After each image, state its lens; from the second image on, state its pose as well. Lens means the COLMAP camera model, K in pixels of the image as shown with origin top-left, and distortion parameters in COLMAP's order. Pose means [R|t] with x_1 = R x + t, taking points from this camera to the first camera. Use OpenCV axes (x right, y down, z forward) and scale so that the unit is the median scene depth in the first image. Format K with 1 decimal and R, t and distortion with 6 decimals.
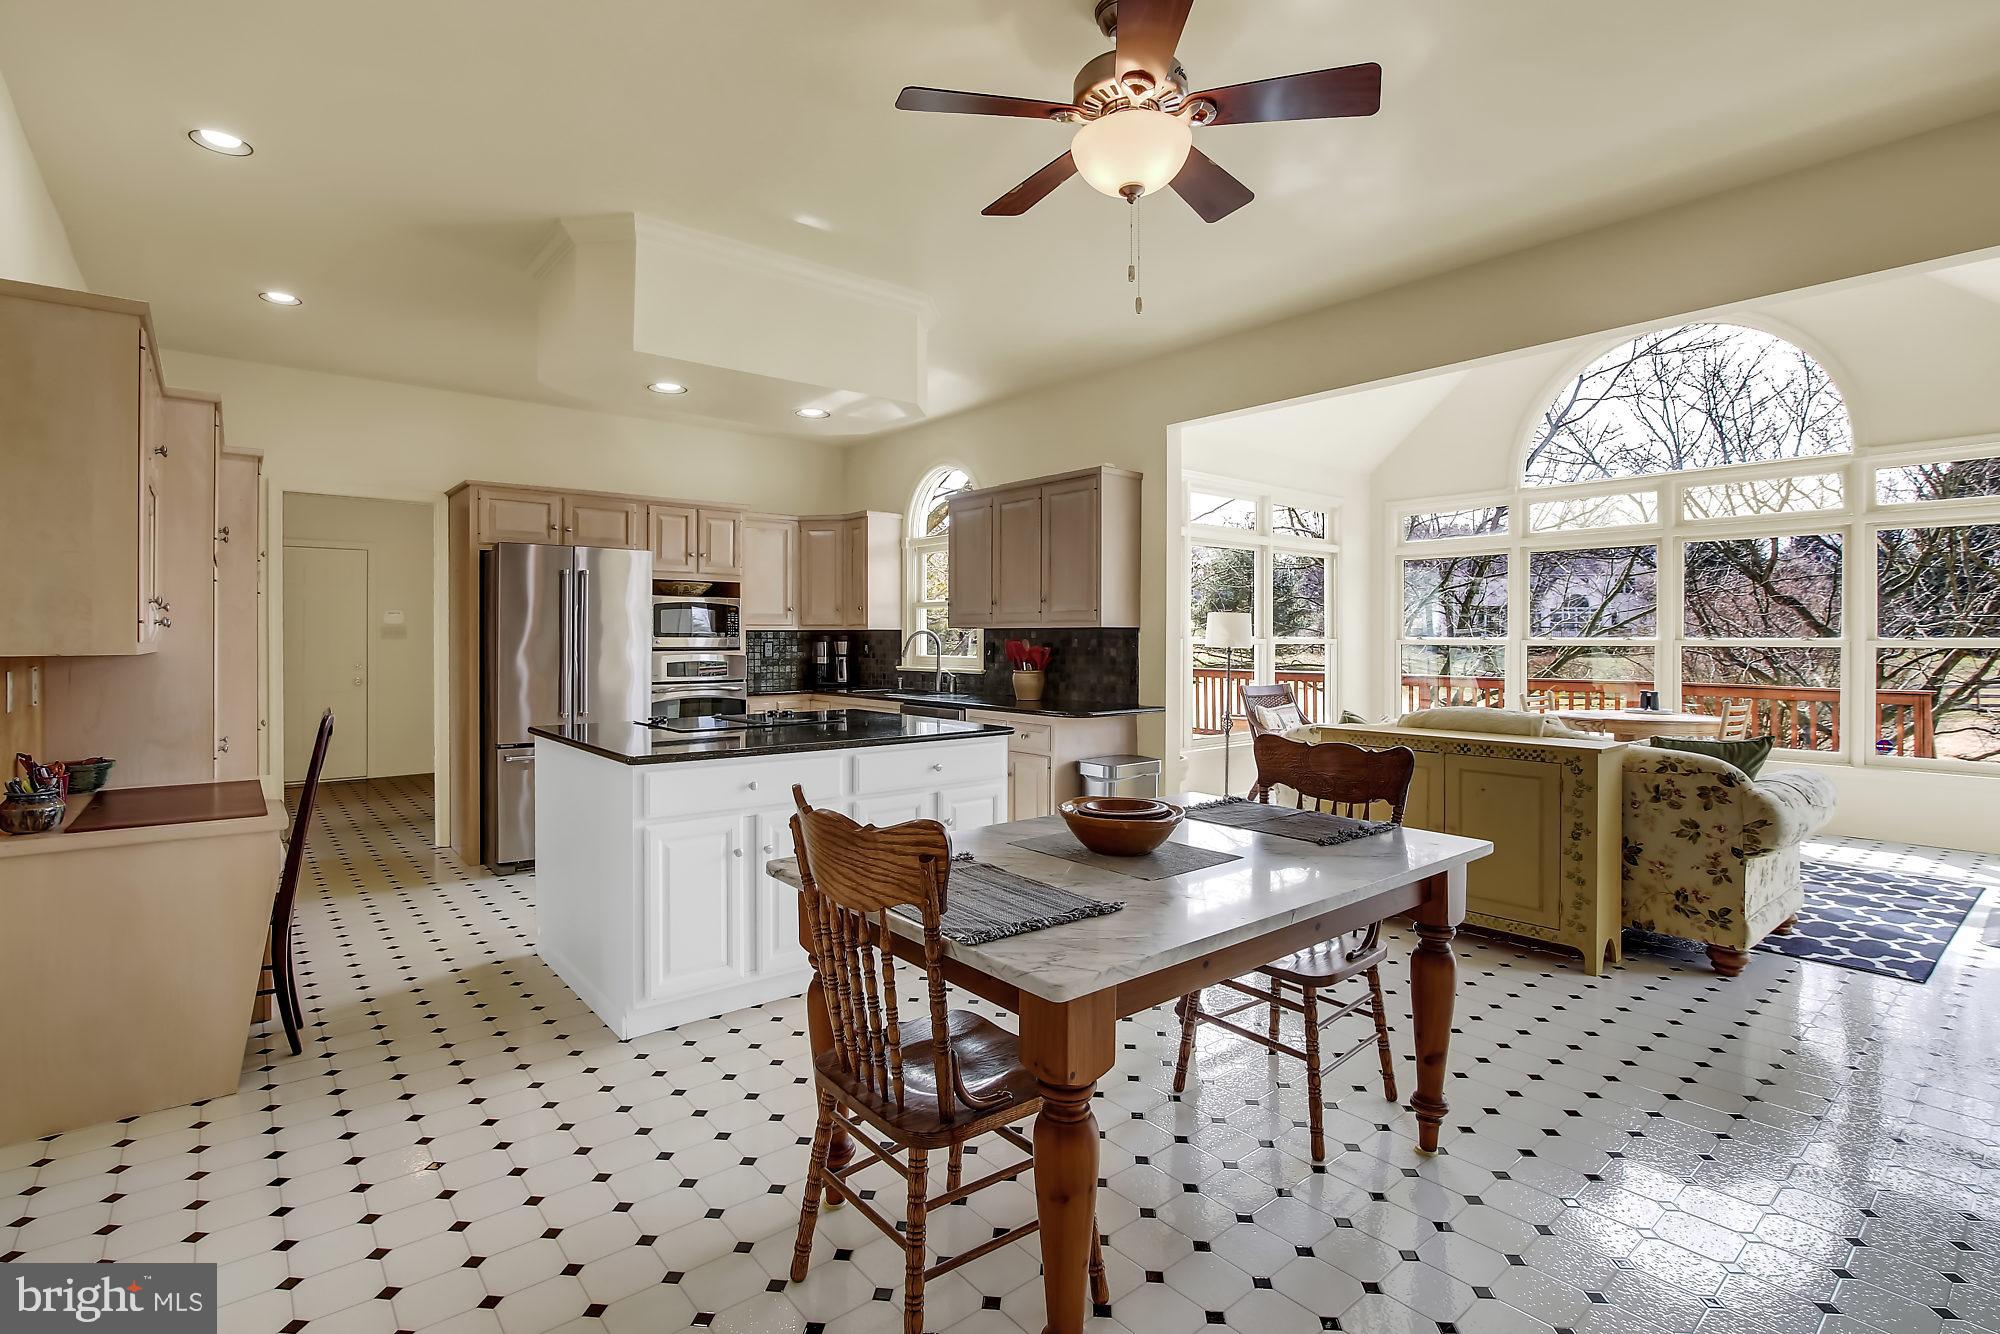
lens RADIAL K [[940.6, 0, 958.5], [0, 940.6, 638.5], [0, 0, 1]] dist [0.000614, -0.000177]
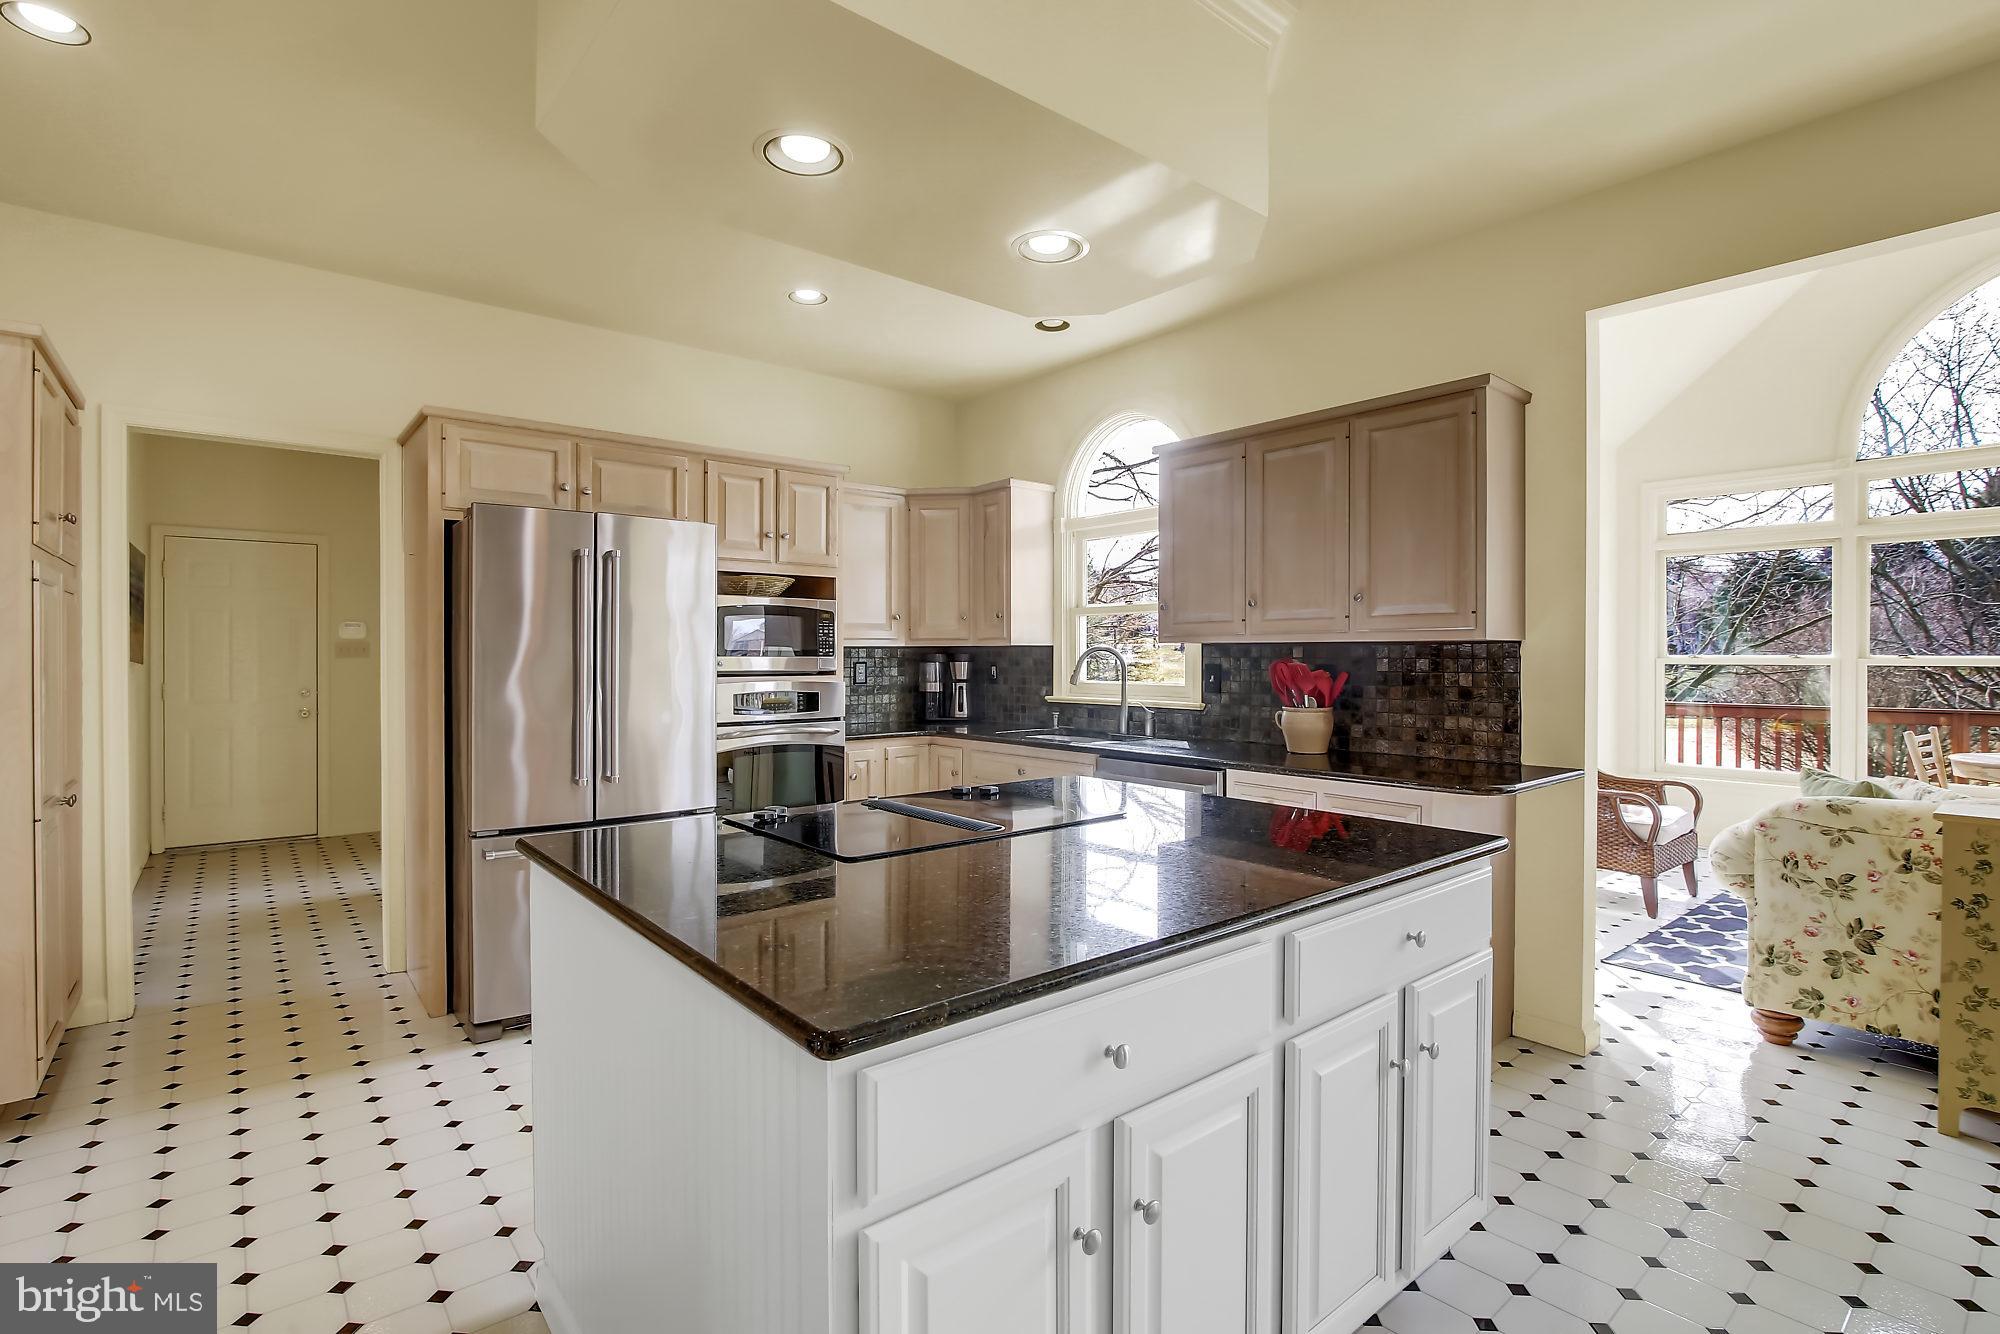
lens RADIAL K [[962.1, 0, 1027.5], [0, 962.1, 649.5], [0, 0, 1]] dist [-0.001589, -0.000223]
pose [[0.998750, 0.000062, 0.049992, -0.128632], [0.000281, 0.999976, -0.006858, -0.001388], [-0.049991, 0.006863, 0.998726, 0.289024]]
